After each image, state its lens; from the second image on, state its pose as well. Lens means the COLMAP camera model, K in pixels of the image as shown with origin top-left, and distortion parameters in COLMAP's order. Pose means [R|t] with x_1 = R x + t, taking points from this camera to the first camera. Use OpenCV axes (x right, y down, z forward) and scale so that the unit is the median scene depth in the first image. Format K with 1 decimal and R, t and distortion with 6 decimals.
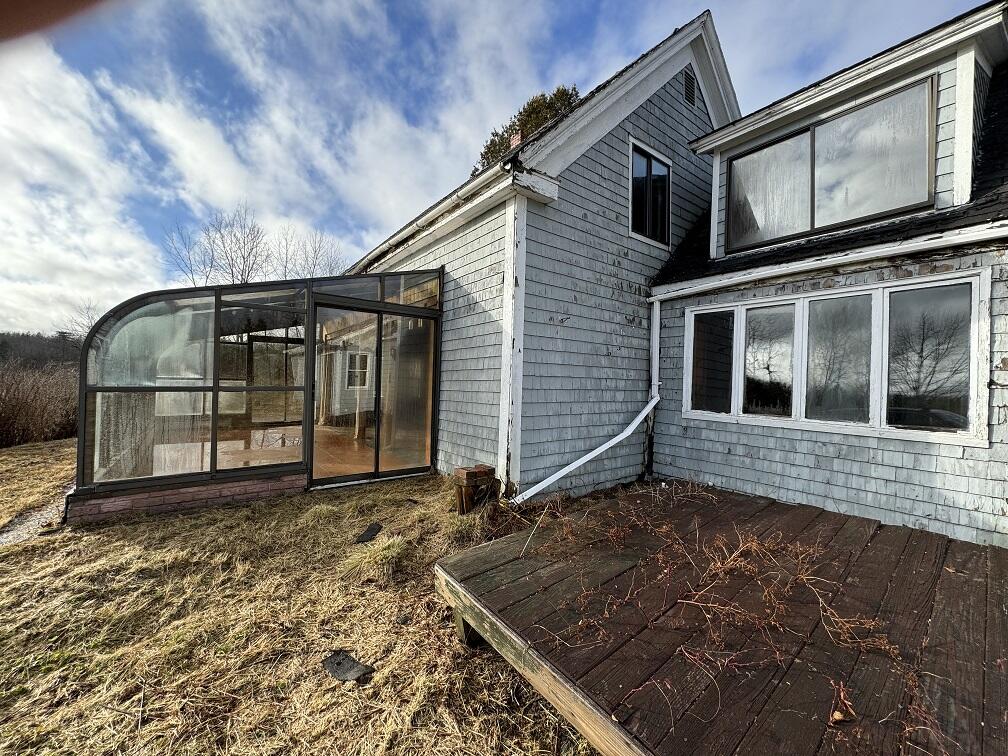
lens RADIAL K [[397.8, 0, 503.3], [0, 397.8, 380.6], [0, 0, 1]] dist [-0.002571, -0.000187]
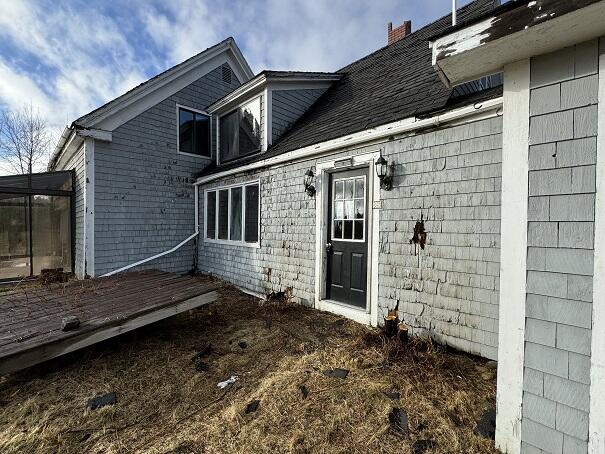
lens RADIAL K [[267.7, 0, 302.5], [0, 267.7, 227.0], [0, 0, 1]] dist [0.000927, 0.000500]
pose [[0.987911, -0.032434, 0.151593, 0.804765], [0.029744, 0.999358, 0.019984, 0.002712], [-0.152144, -0.015233, 0.988241, -0.499633]]
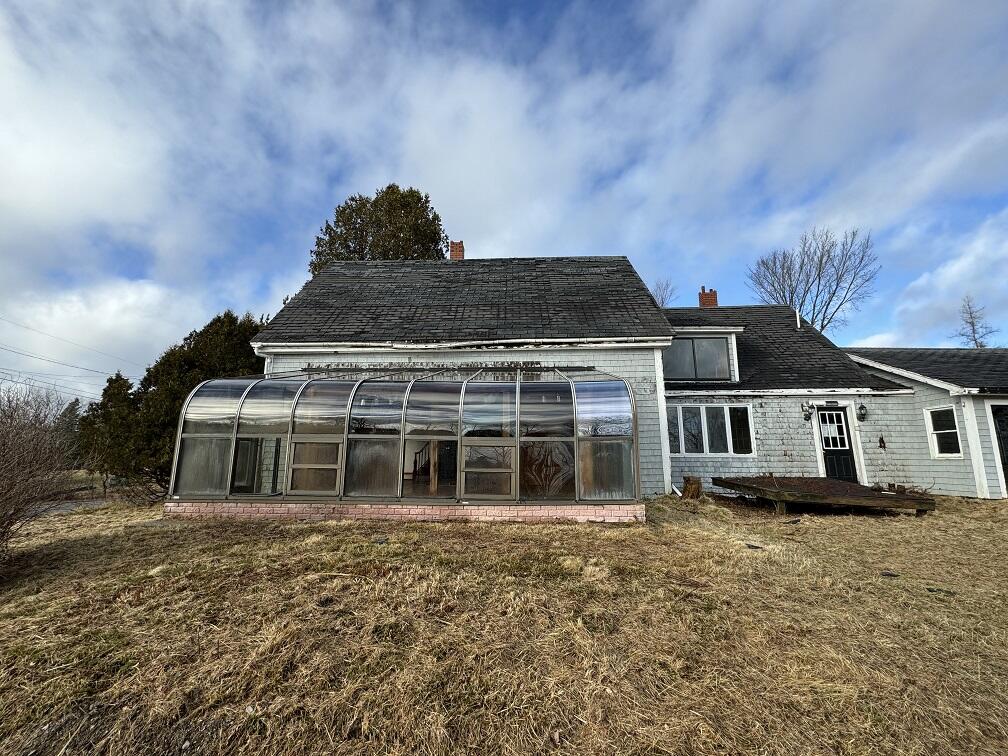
lens RADIAL K [[445.9, 0, 504.0], [0, 445.9, 378.0], [0, 0, 1]] dist [0.000927, 0.000500]
pose [[0.642006, 0.116319, 0.757825, -1.962712], [0.013345, 0.986579, -0.162736, 0.059192], [-0.766583, 0.114591, 0.631838, 0.127155]]
